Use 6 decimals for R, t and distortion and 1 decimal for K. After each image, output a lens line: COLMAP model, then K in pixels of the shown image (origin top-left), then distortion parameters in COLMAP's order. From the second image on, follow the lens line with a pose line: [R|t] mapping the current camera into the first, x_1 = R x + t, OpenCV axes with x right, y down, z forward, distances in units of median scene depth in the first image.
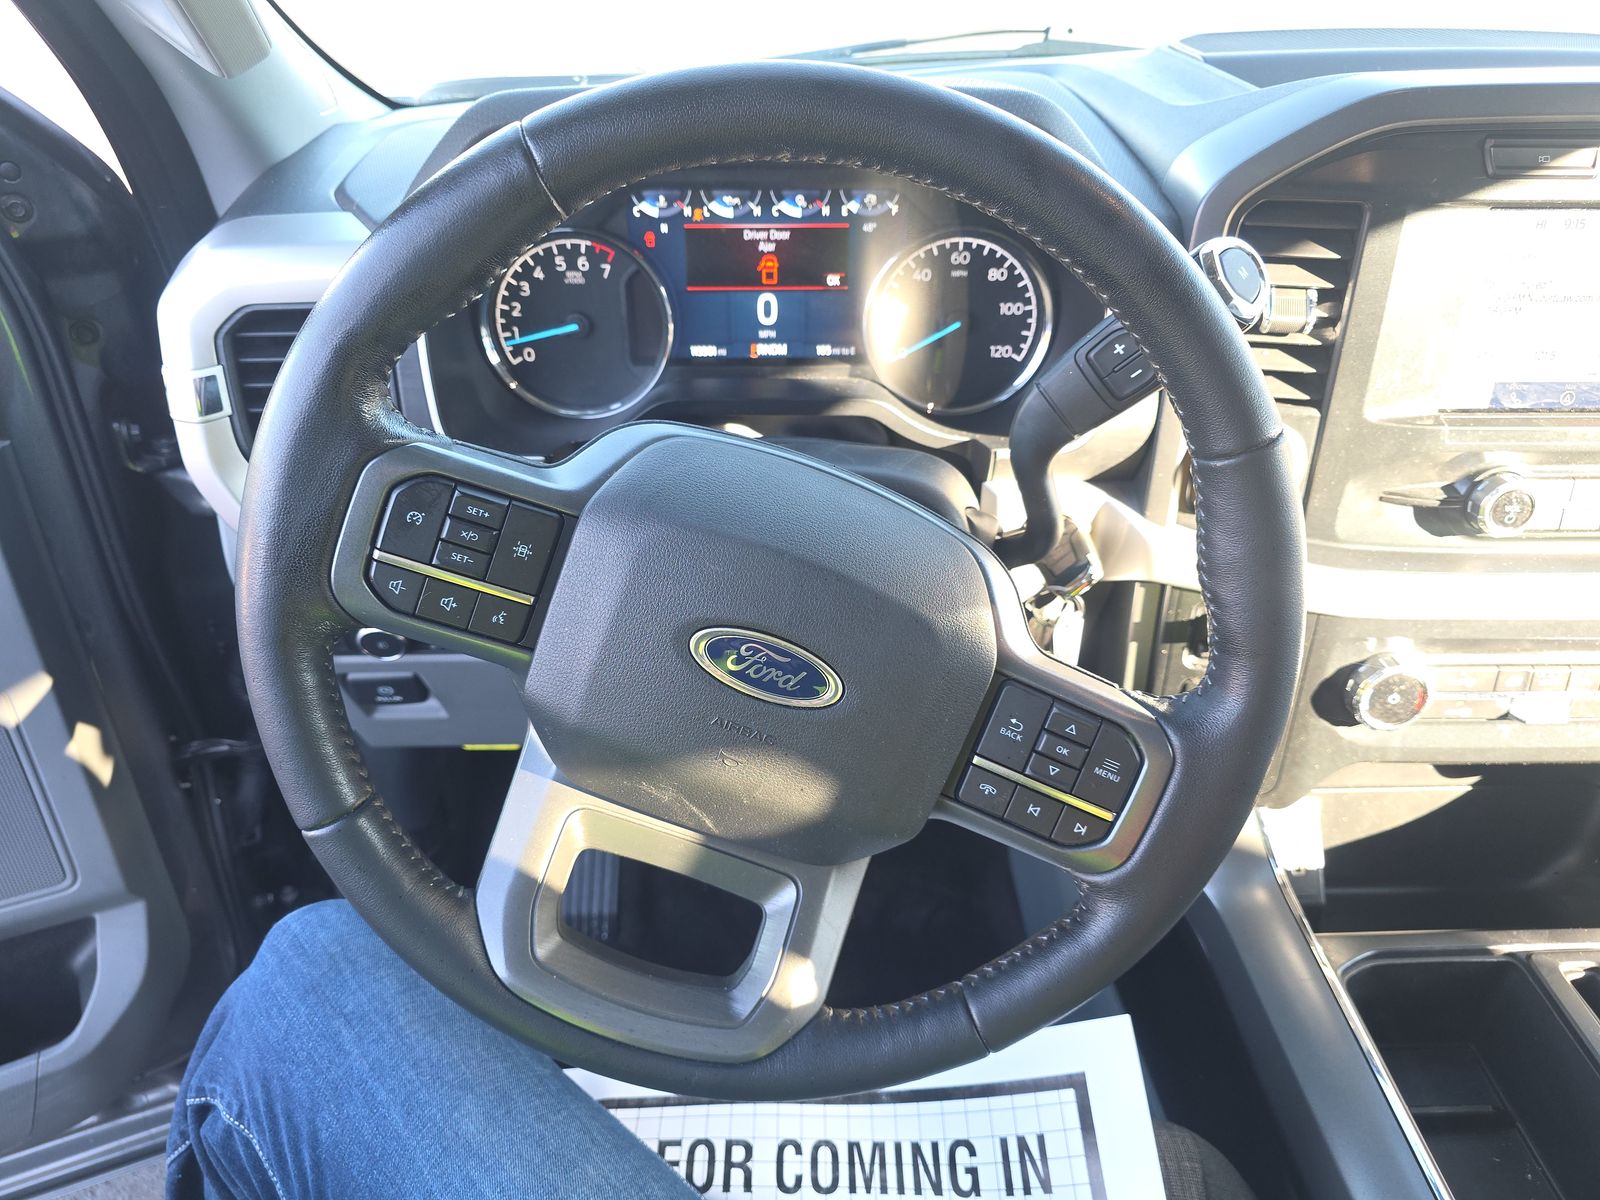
lens RADIAL K [[1123.5, 0, 800.0], [0, 1123.5, 600.0], [0, 0, 1]] dist [0.060059, -0.063601]
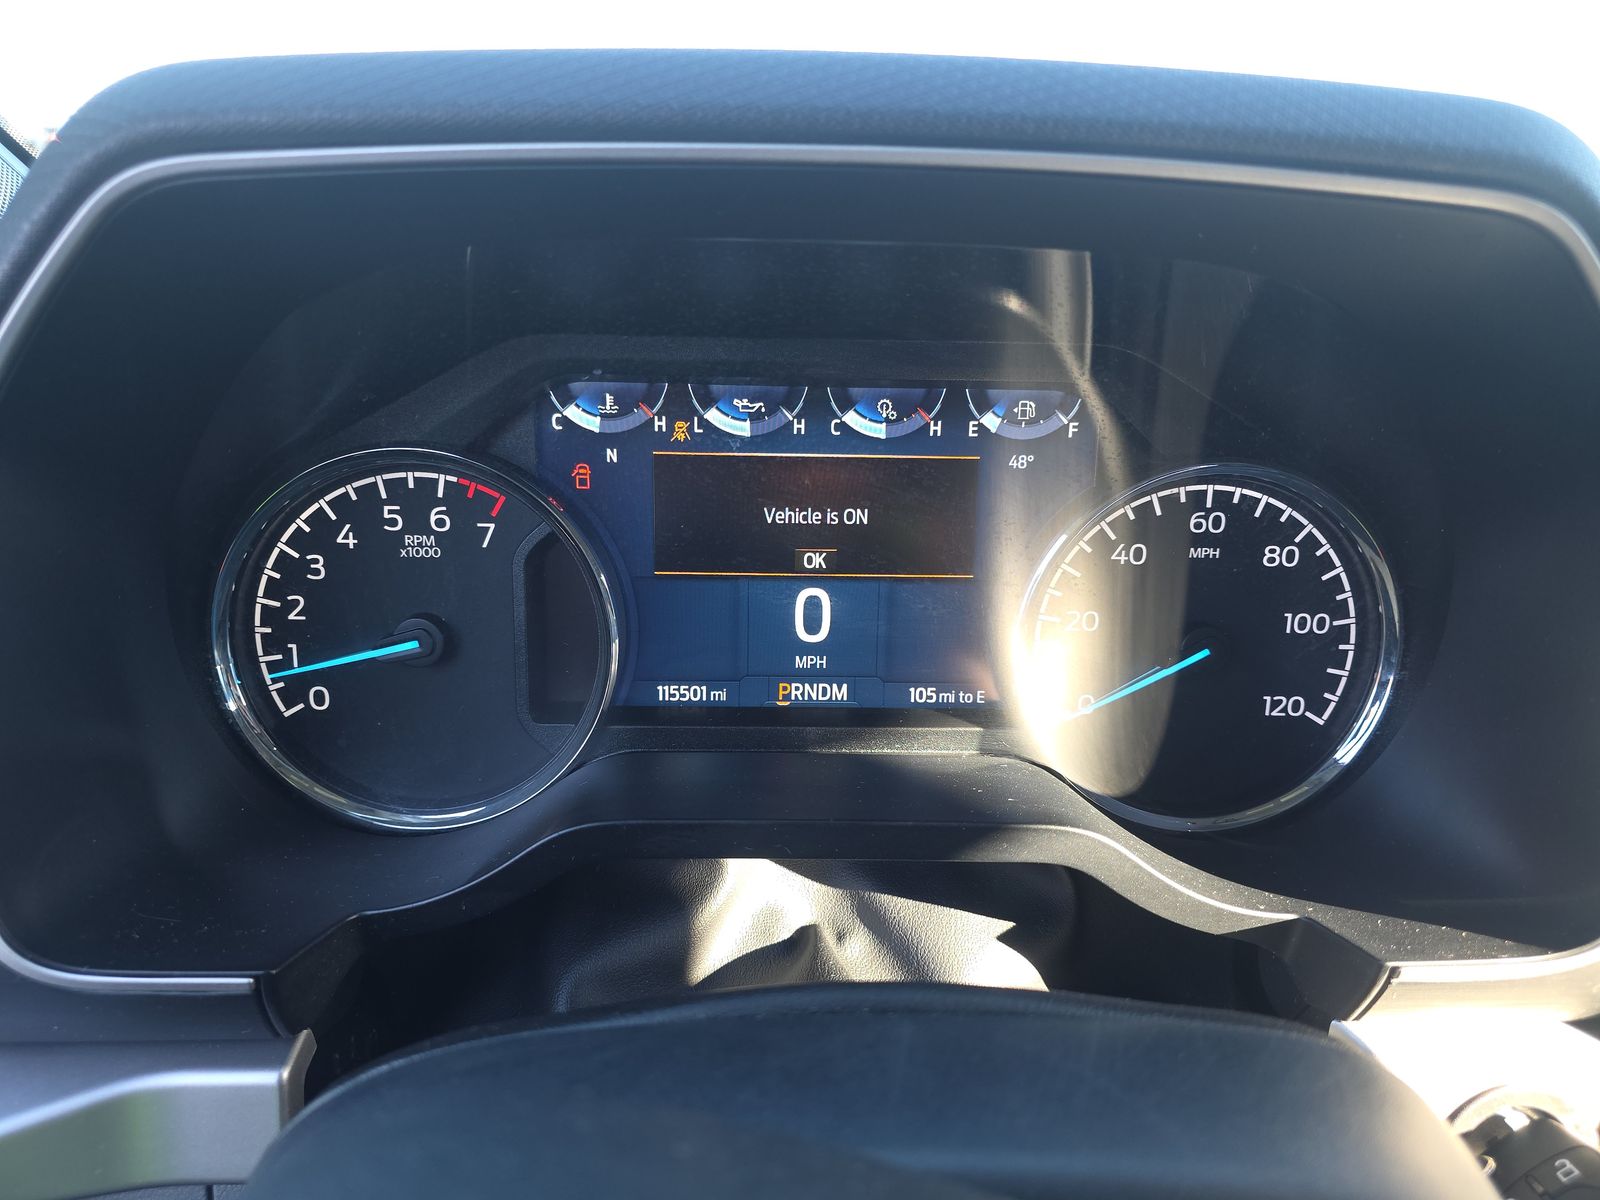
lens RADIAL K [[1123.5, 0, 800.0], [0, 1123.5, 600.0], [0, 0, 1]] dist [0.060059, -0.063601]
pose [[0.999745, 0.017388, 0.014390, -0.043035], [-0.012968, 0.964345, -0.264330, -0.136598], [-0.018473, 0.264076, 0.964325, 0.534487]]
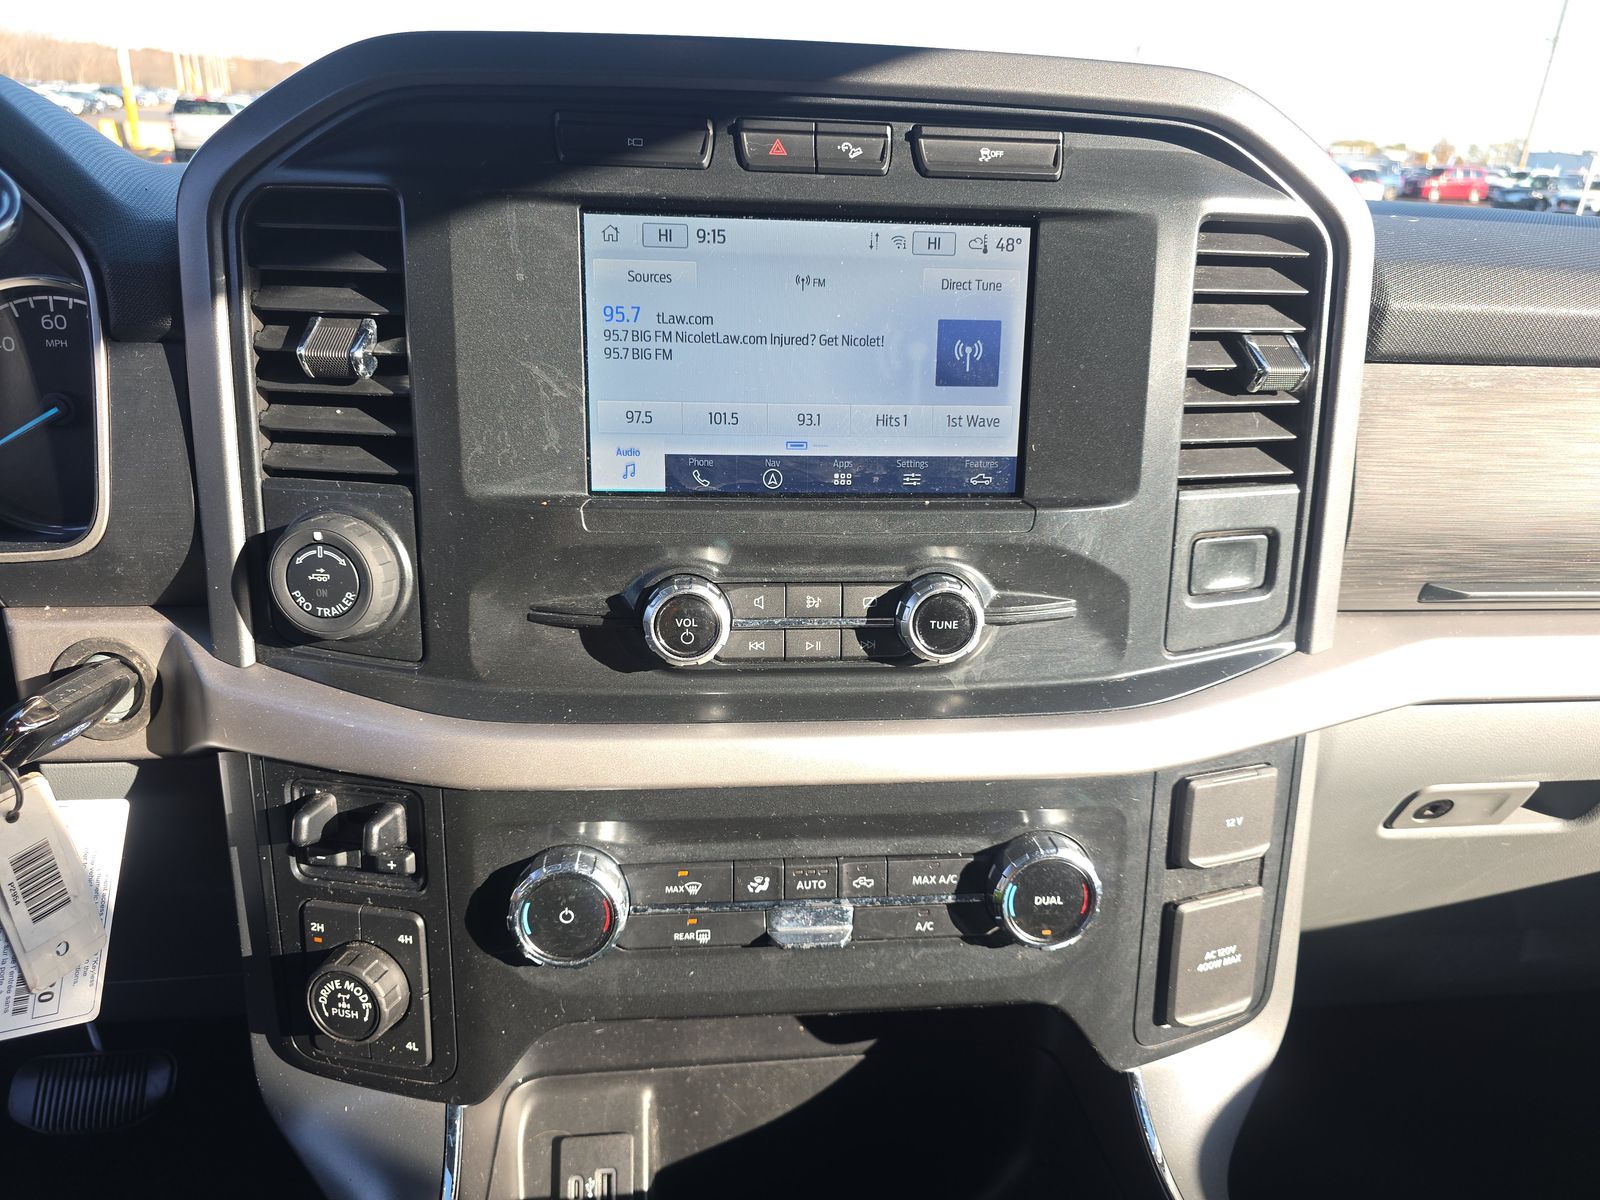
lens RADIAL K [[1123.5, 0, 800.0], [0, 1123.5, 600.0], [0, 0, 1]] dist [0.060059, -0.063601]
pose [[0.995740, -0.005695, 0.092028, 0.556981], [0.027856, 0.970033, -0.241372, 0.065876], [-0.087896, 0.242907, 0.966059, 0.283873]]
